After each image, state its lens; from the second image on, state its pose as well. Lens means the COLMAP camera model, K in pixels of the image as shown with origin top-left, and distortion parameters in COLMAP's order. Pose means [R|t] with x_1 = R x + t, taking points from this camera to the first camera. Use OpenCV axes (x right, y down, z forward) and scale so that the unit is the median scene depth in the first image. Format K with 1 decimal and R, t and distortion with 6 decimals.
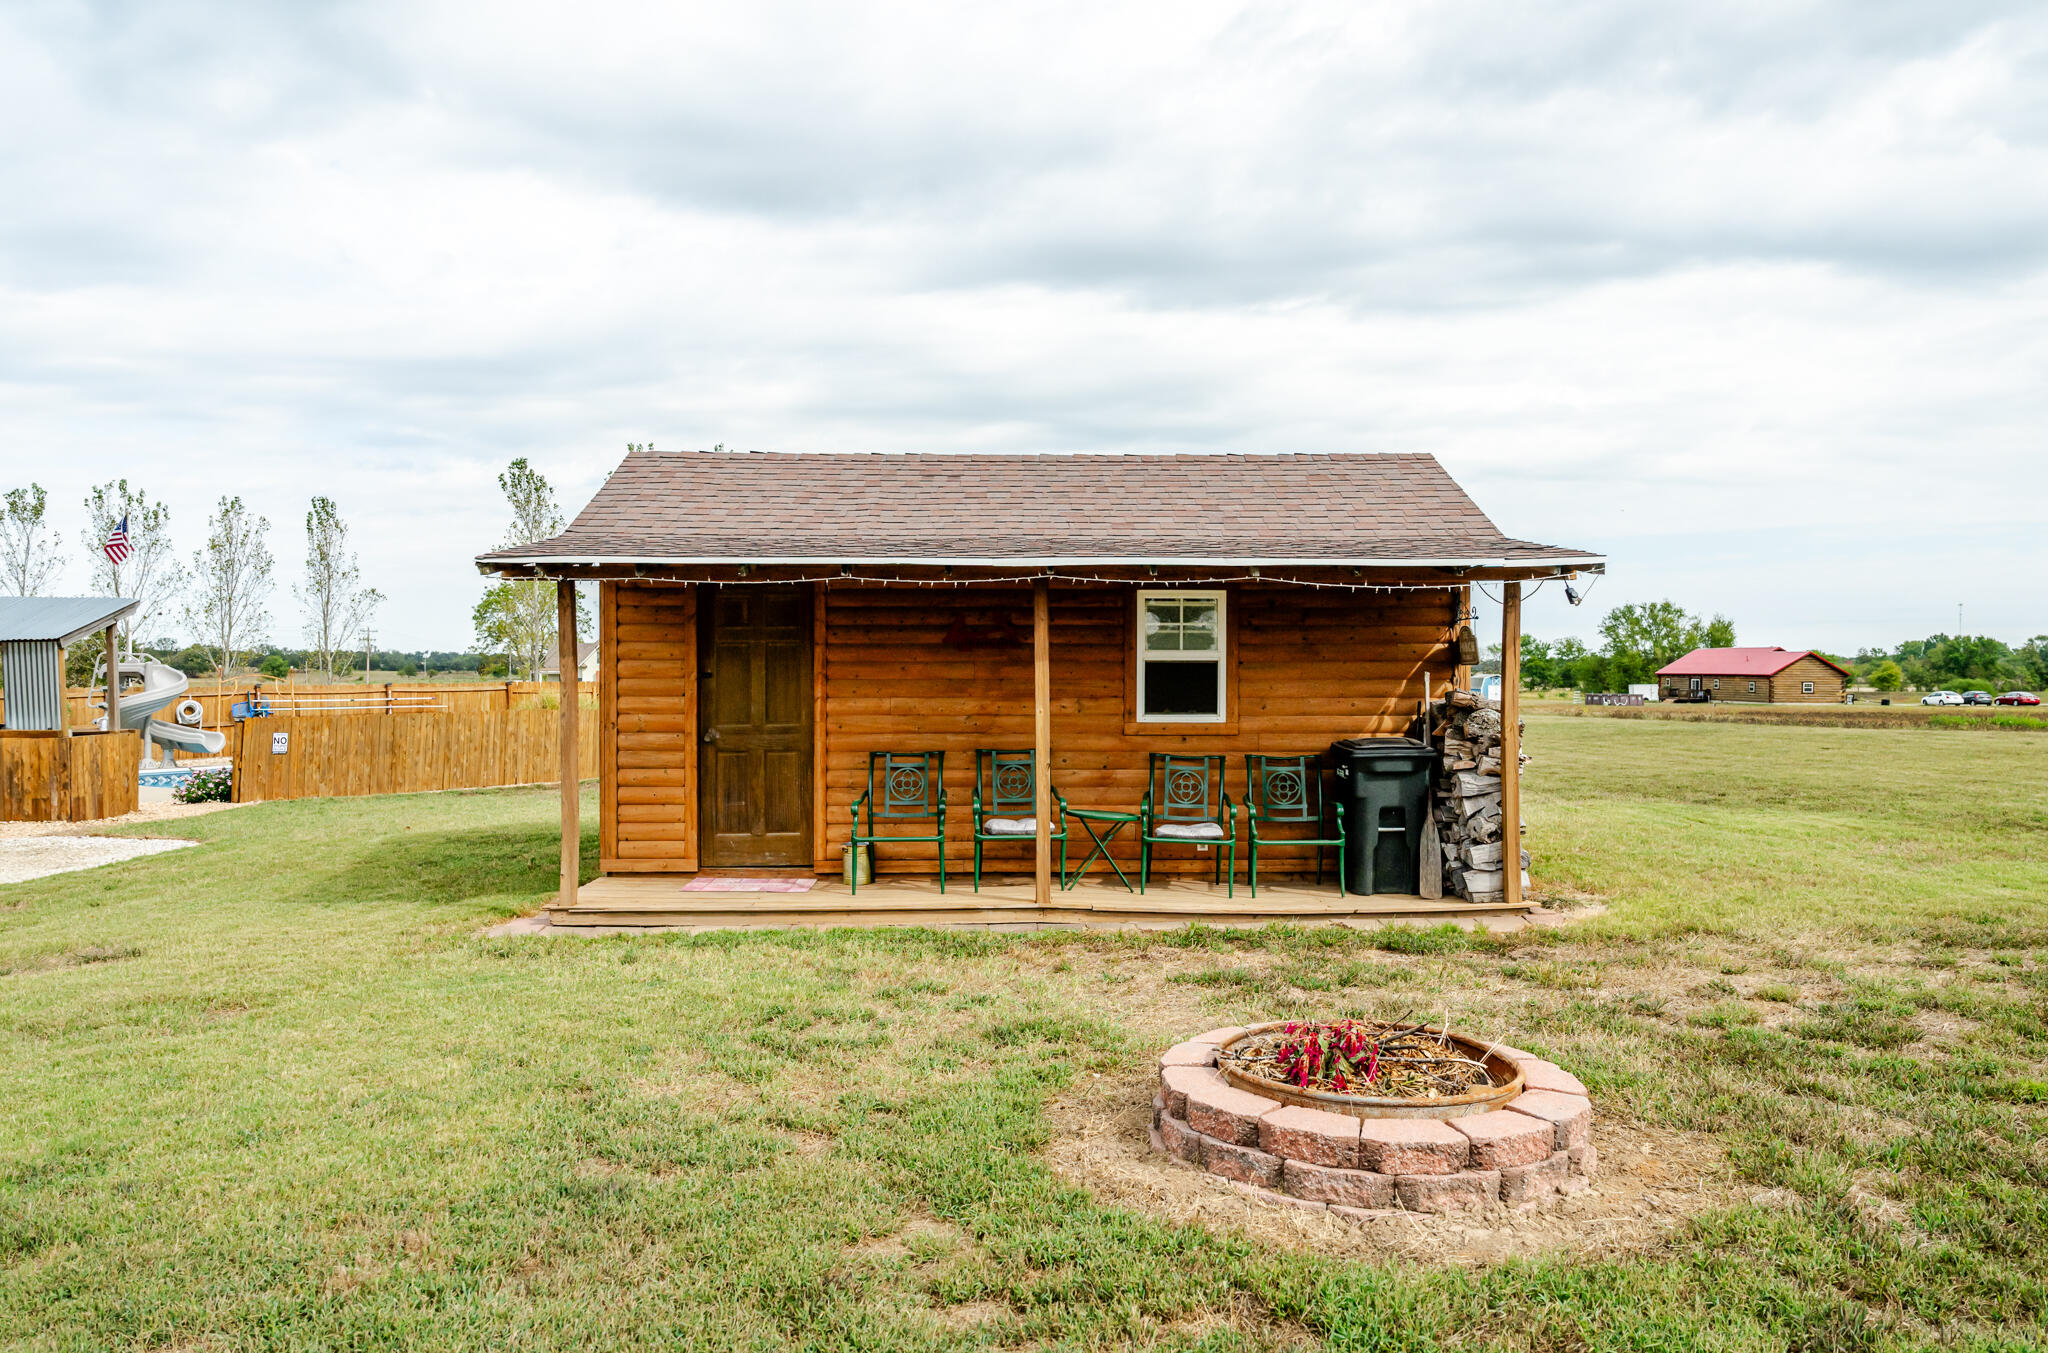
lens RADIAL K [[1394.8, 0, 1024.0], [0, 1394.8, 676.5], [0, 0, 1]] dist [-0.007897, -0.000398]
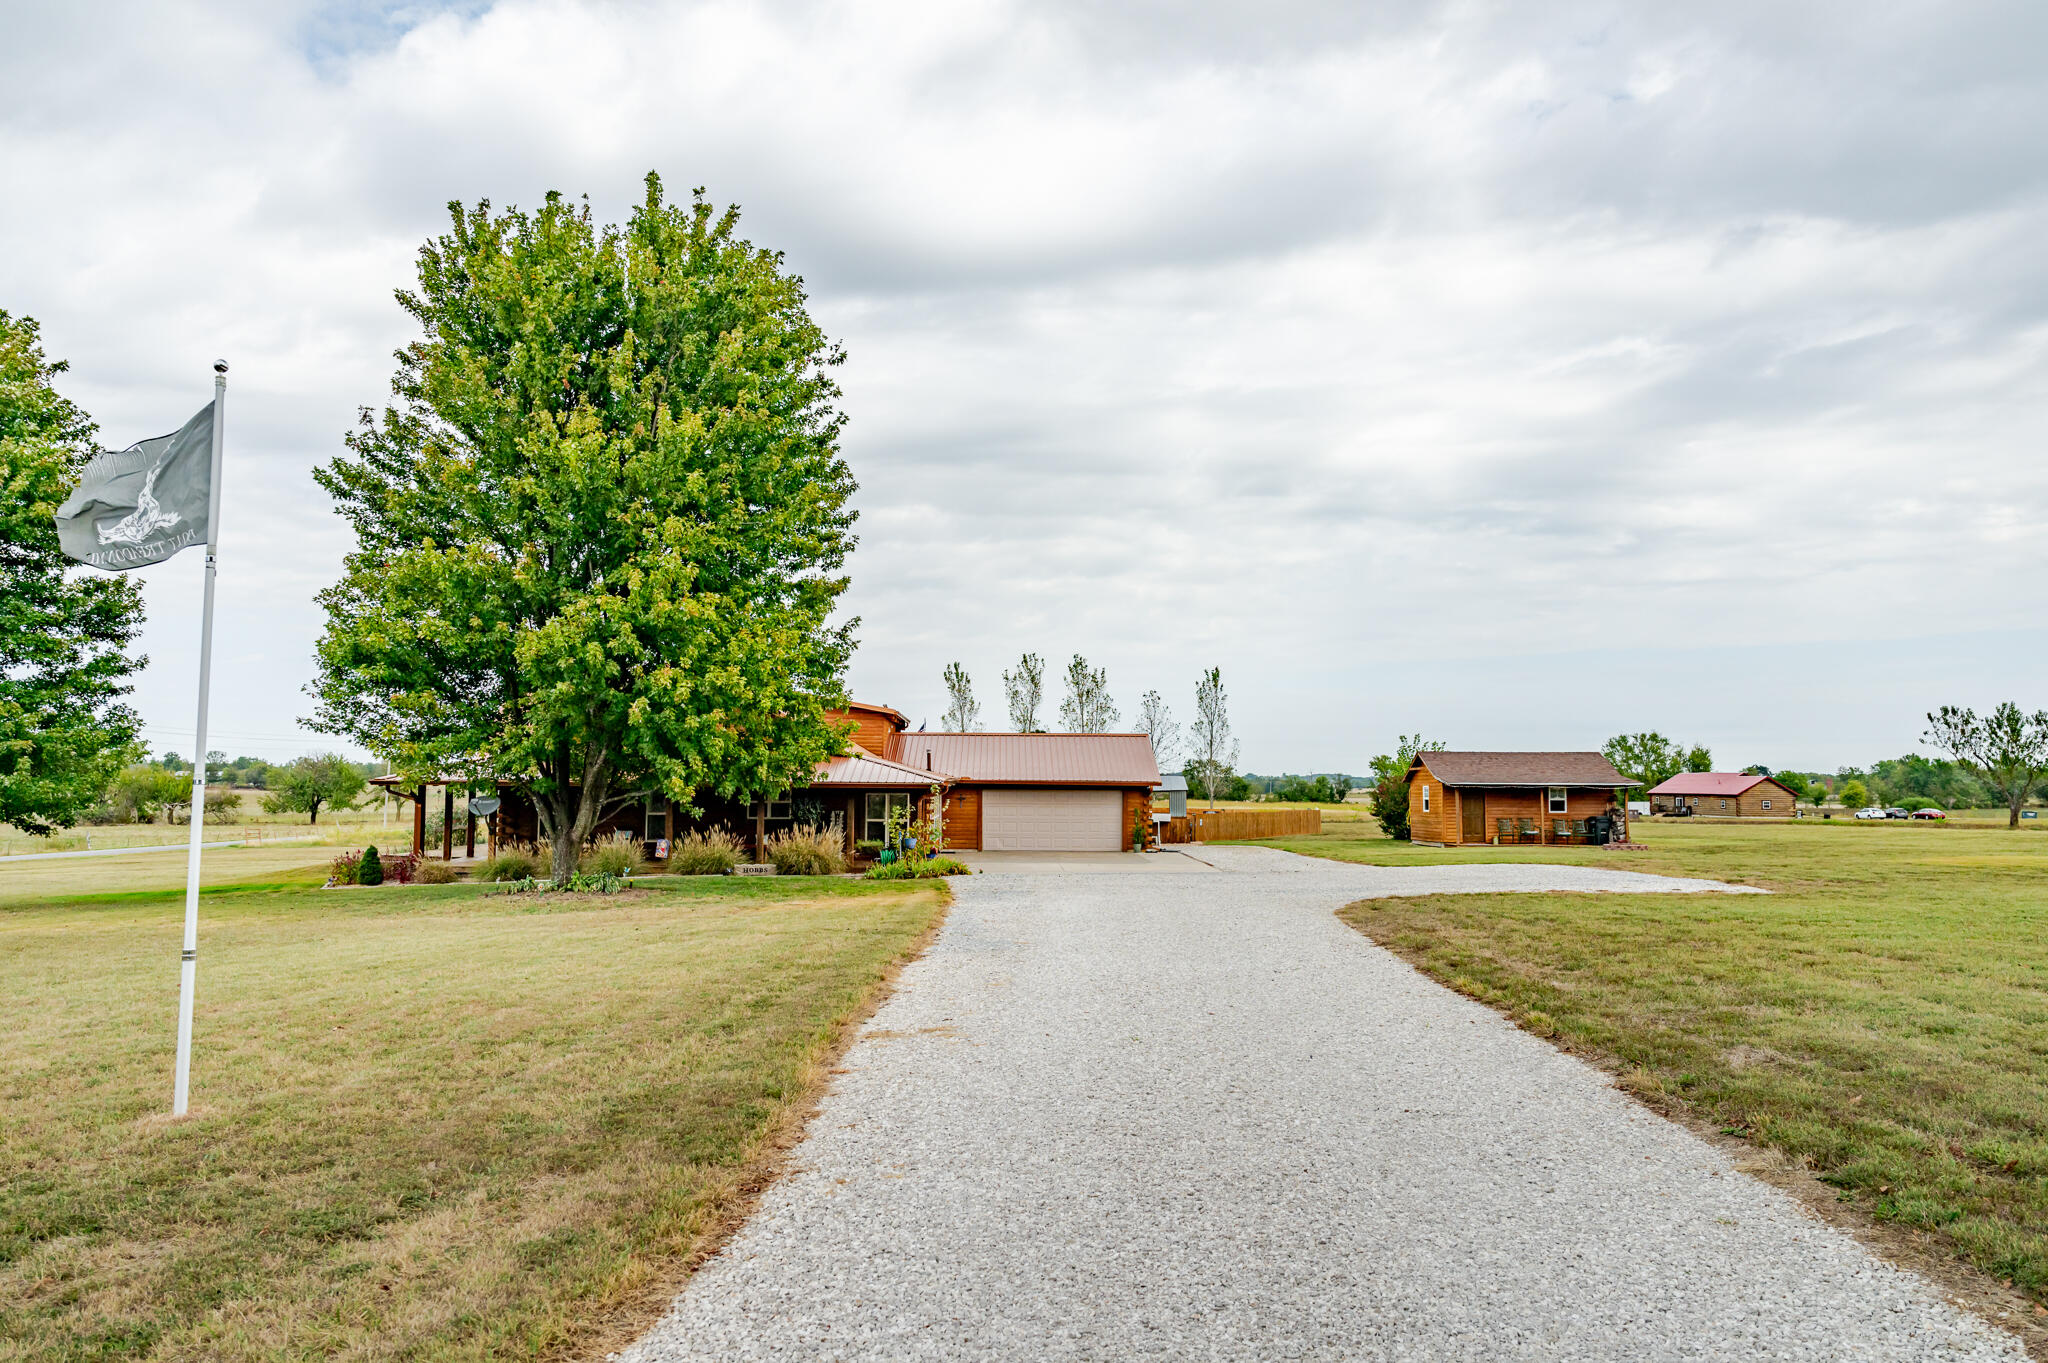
lens RADIAL K [[1369.3, 0, 1019.1], [0, 1369.3, 666.3], [0, 0, 1]] dist [-0.004928, 0.000728]
pose [[0.999990, 0.003552, -0.002840, -0.269768], [-0.003794, 0.995897, -0.090413, -0.005895], [0.002507, 0.090423, 0.995900, -0.589264]]
